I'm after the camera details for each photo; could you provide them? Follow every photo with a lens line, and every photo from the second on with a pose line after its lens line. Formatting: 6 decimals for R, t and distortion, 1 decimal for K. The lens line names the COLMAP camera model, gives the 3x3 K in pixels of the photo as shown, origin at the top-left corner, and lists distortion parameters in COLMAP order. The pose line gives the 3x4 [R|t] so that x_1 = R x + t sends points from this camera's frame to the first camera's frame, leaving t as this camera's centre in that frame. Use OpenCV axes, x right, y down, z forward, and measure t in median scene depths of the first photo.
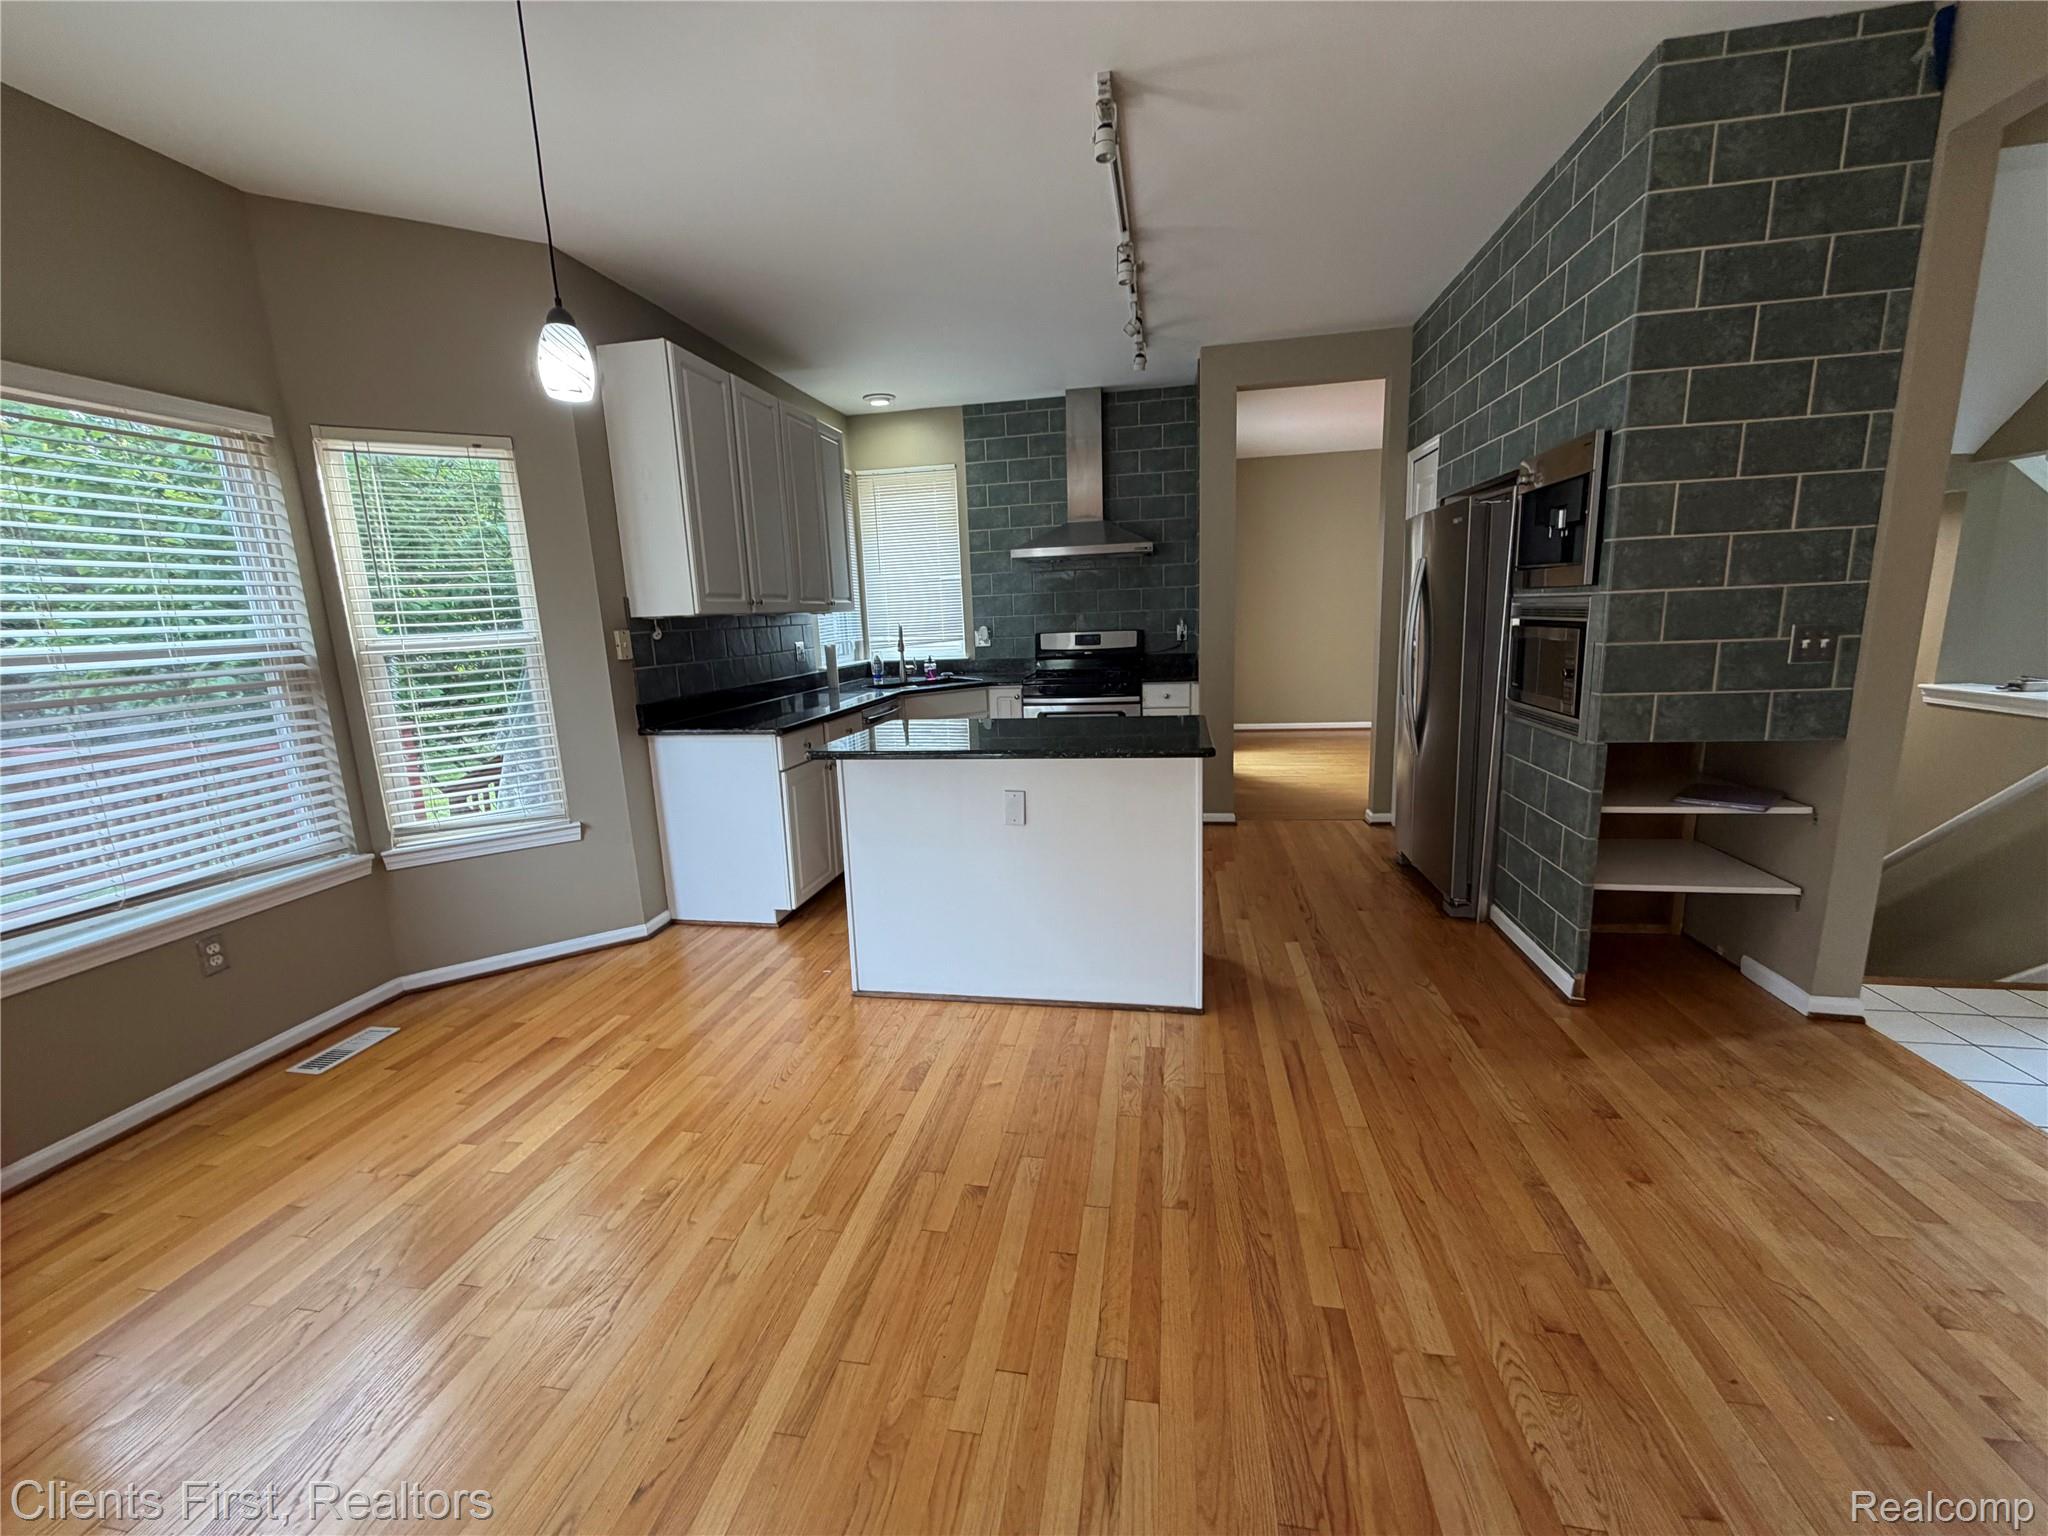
lens RADIAL K [[816.0, 0, 1014.2], [0, 816.0, 770.6], [0, 0, 1]] dist [0.000585, -0.000206]
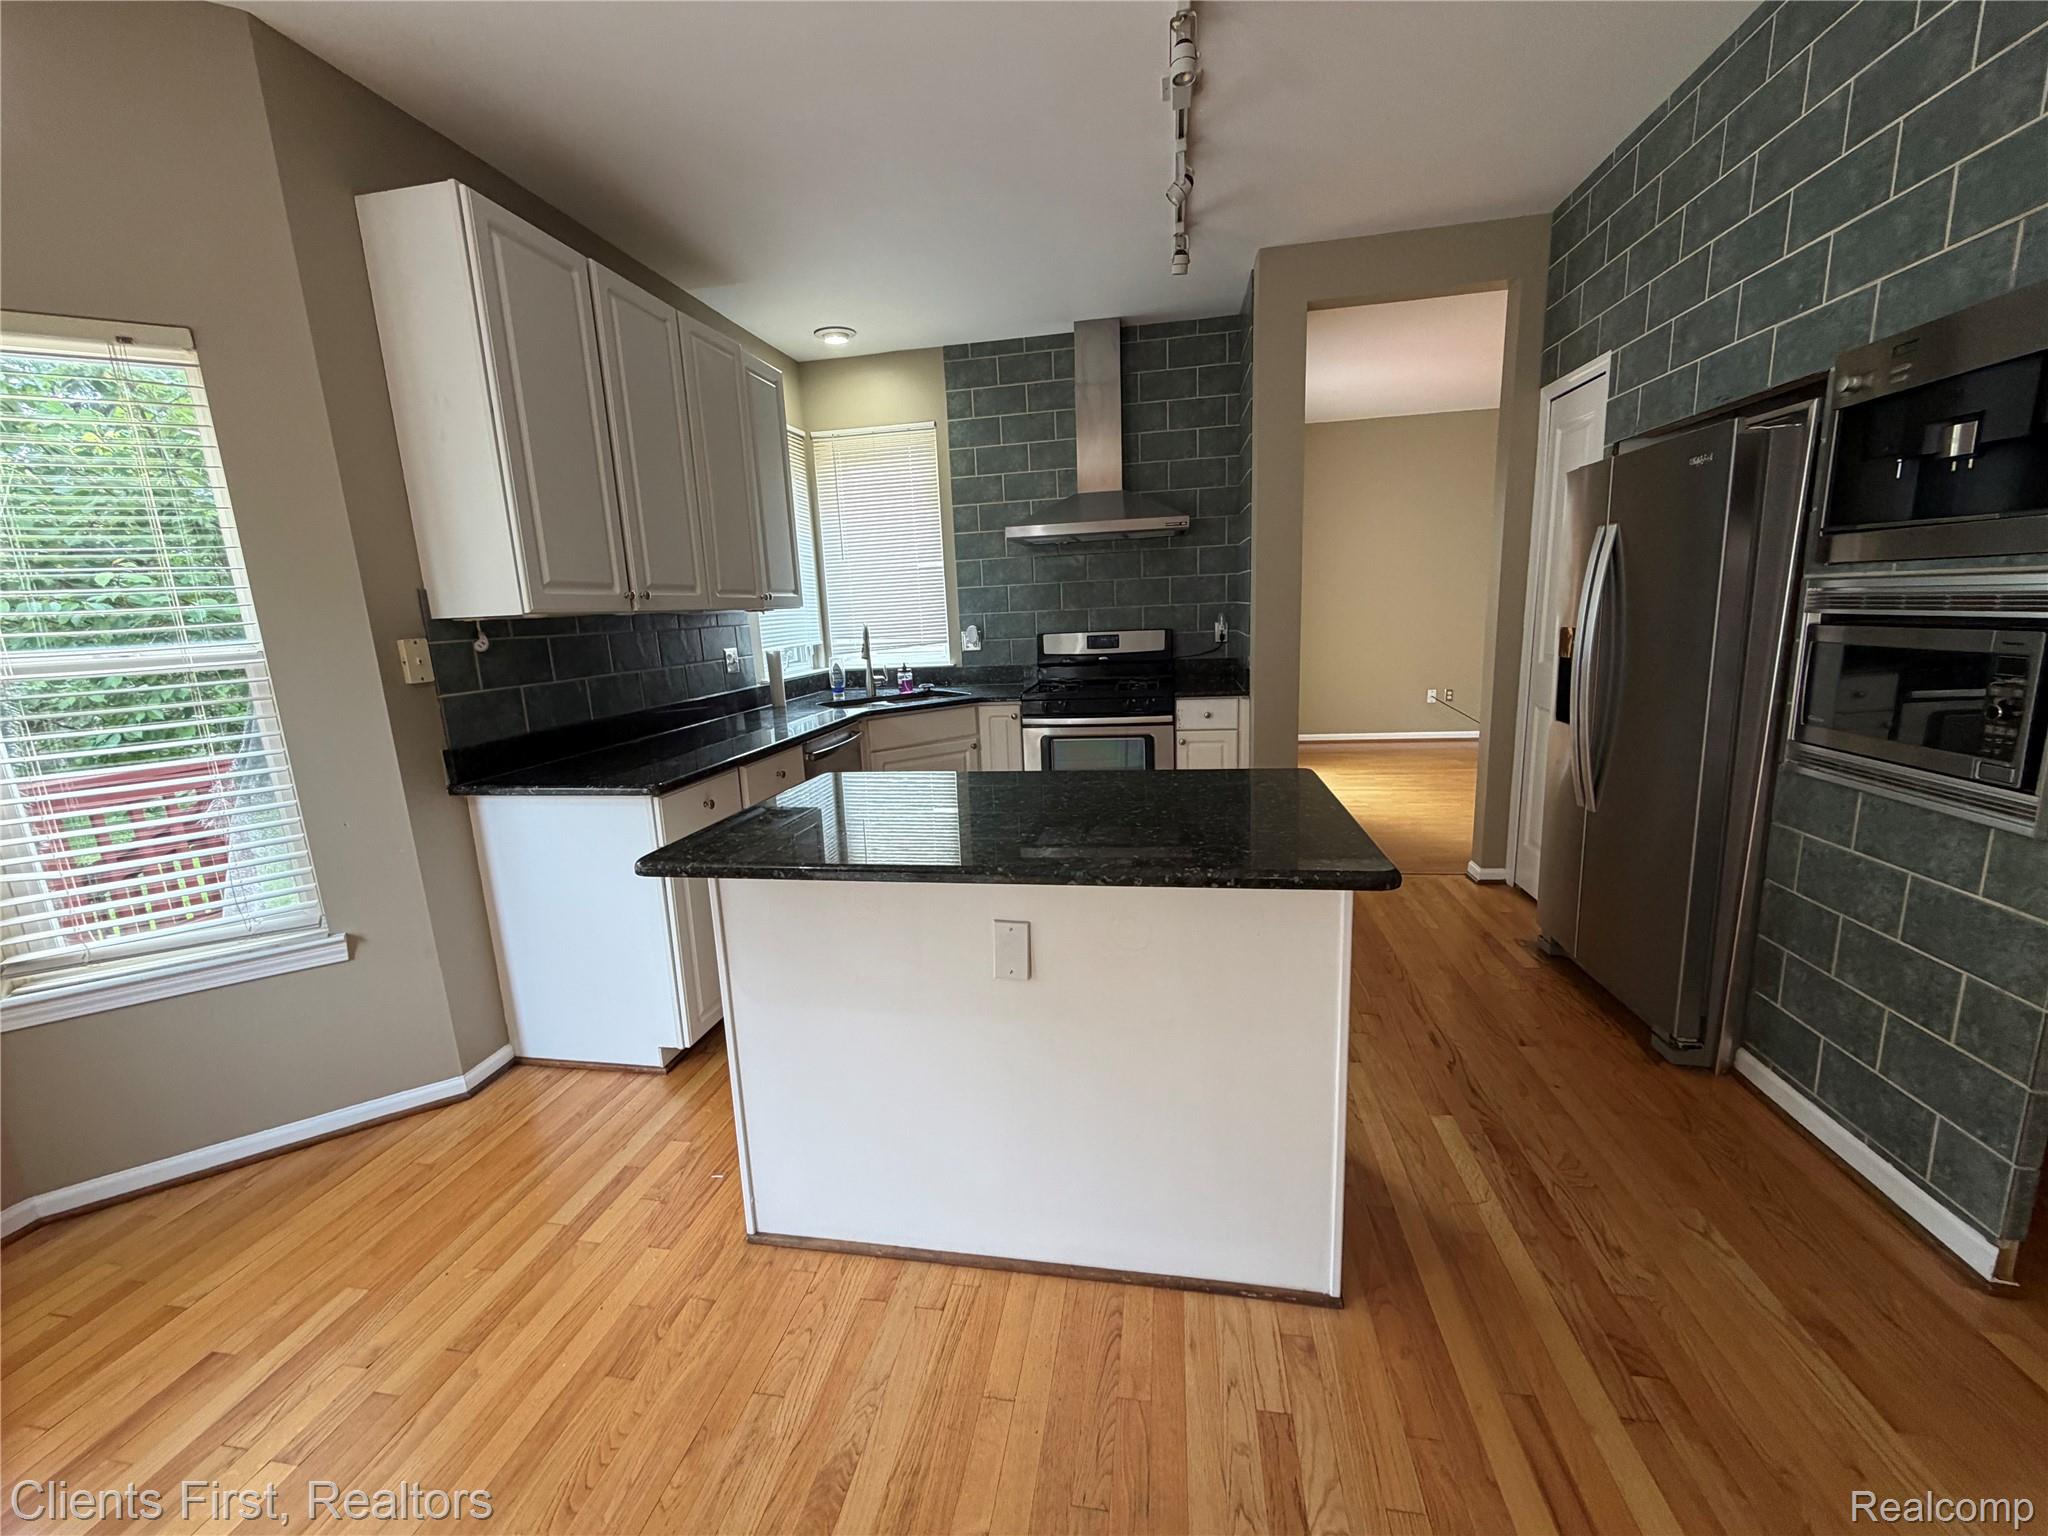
lens RADIAL K [[816.0, 0, 1014.8], [0, 816.0, 768.7], [0, 0, 1]] dist [0.000585, -0.000206]
pose [[0.999972, -0.006546, 0.003604, 0.001239], [0.006533, 0.999972, 0.003641, -0.068789], [-0.003628, -0.003617, 0.999987, 0.351227]]
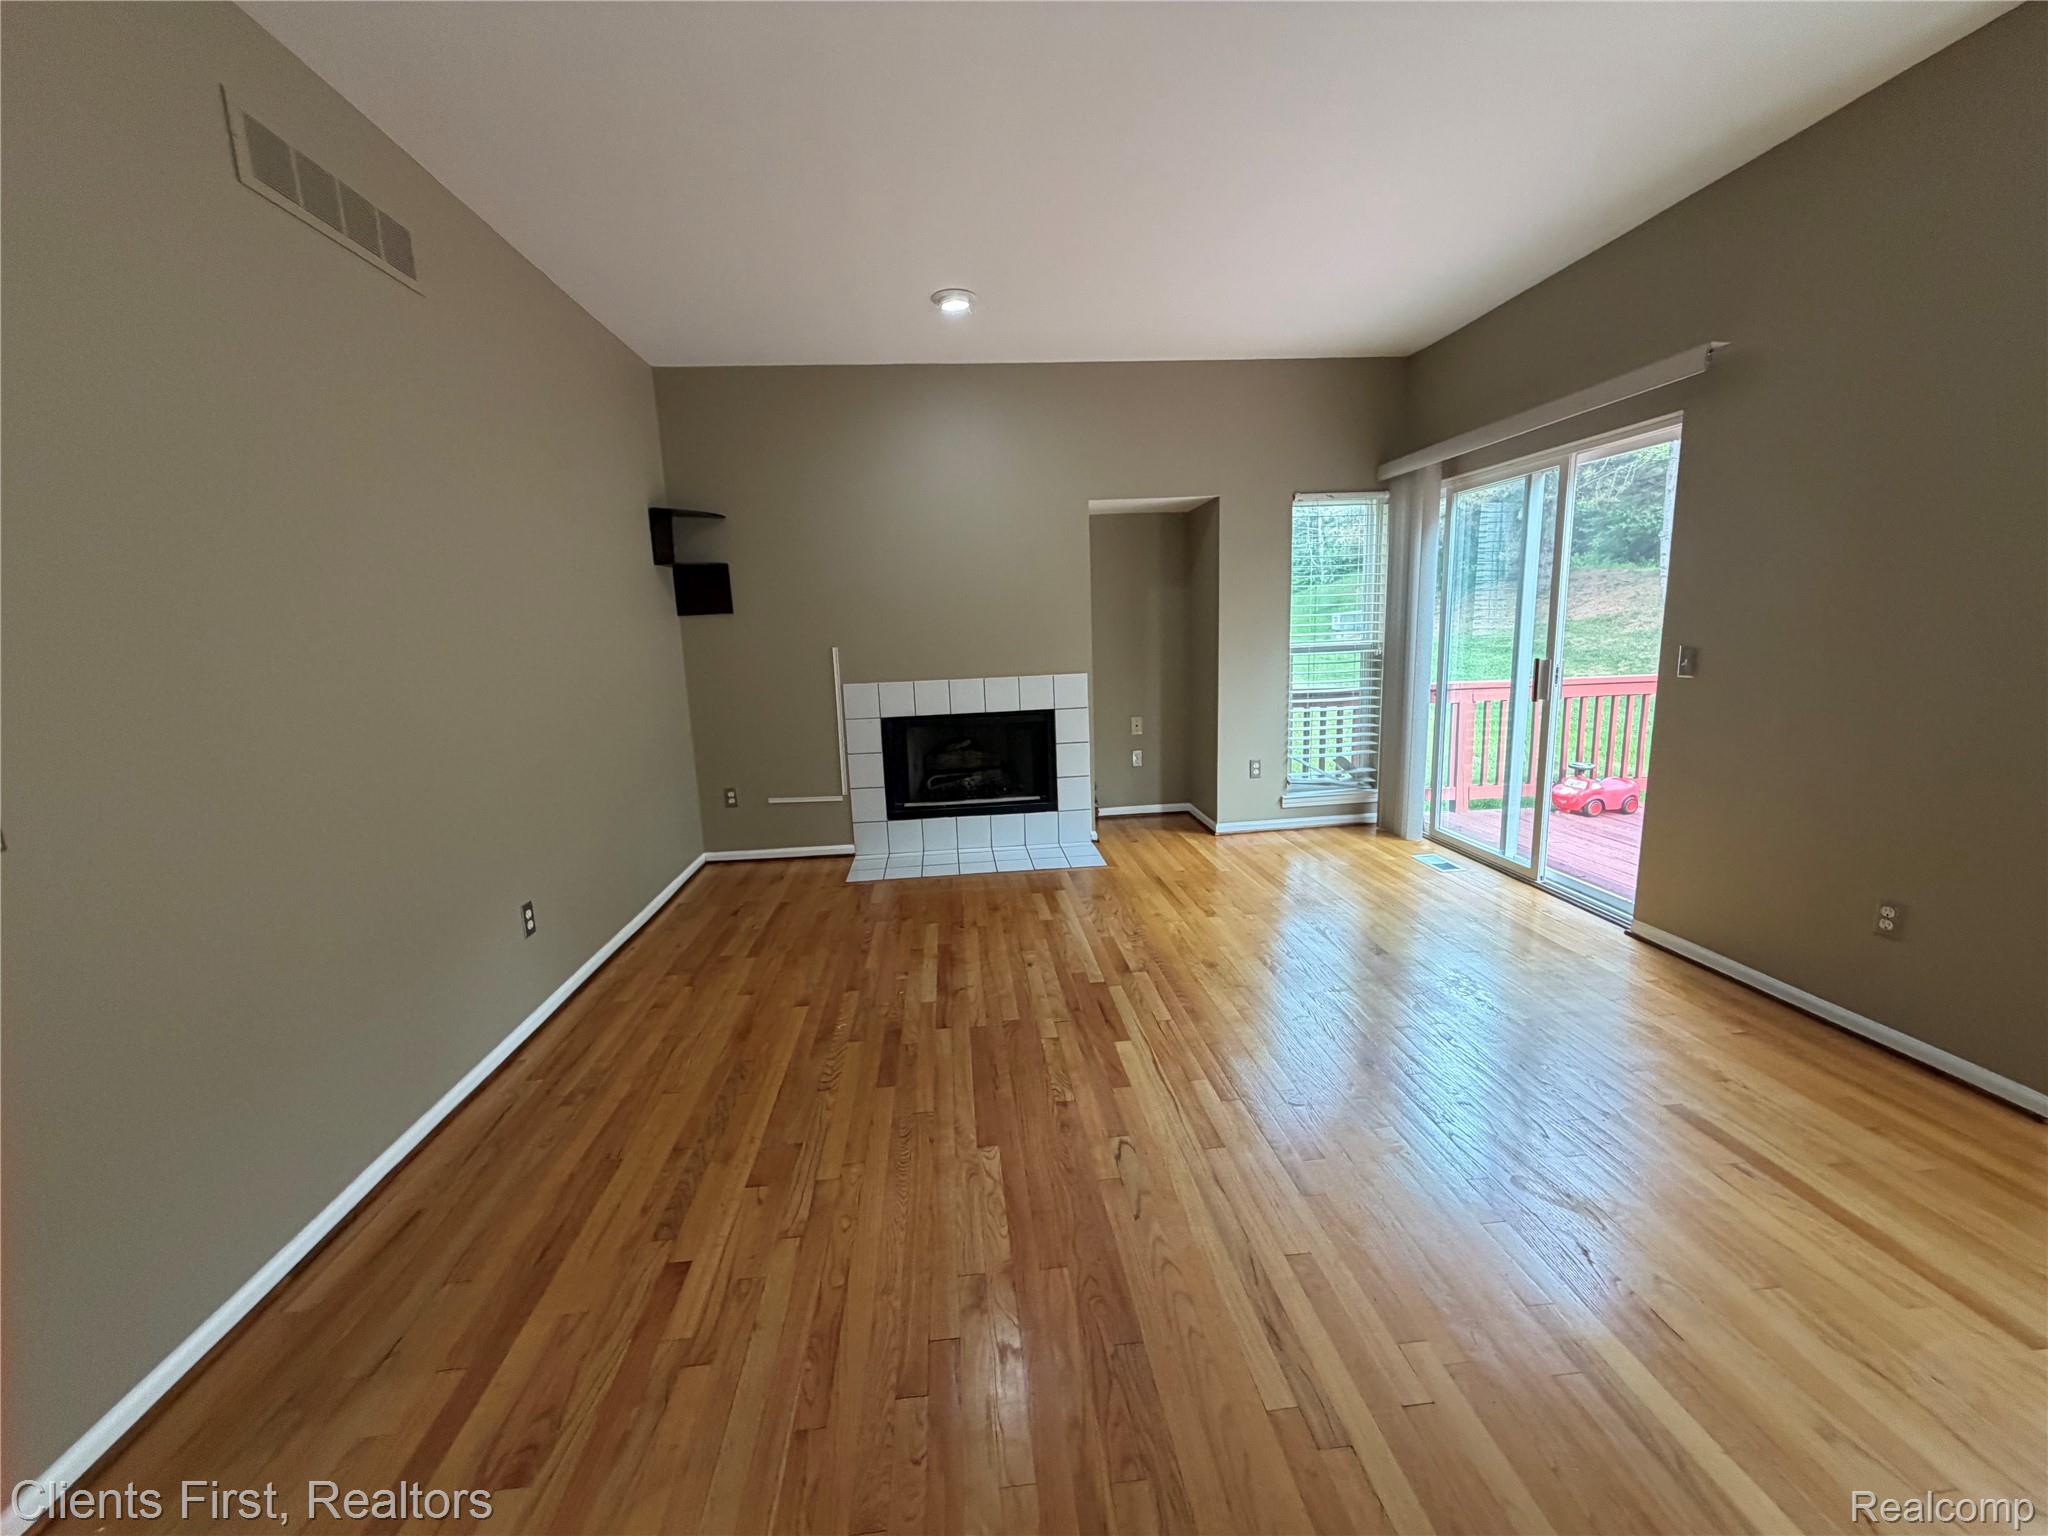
lens RADIAL K [[816.0, 0, 1016.6], [0, 816.0, 769.0], [0, 0, 1]] dist [0.000585, -0.000206]
pose [[-0.960226, 0.121618, -0.251345, 0.263339], [0.023098, 0.931672, 0.362566, -0.139059], [0.278265, 0.342340, -0.897425, 0.646899]]
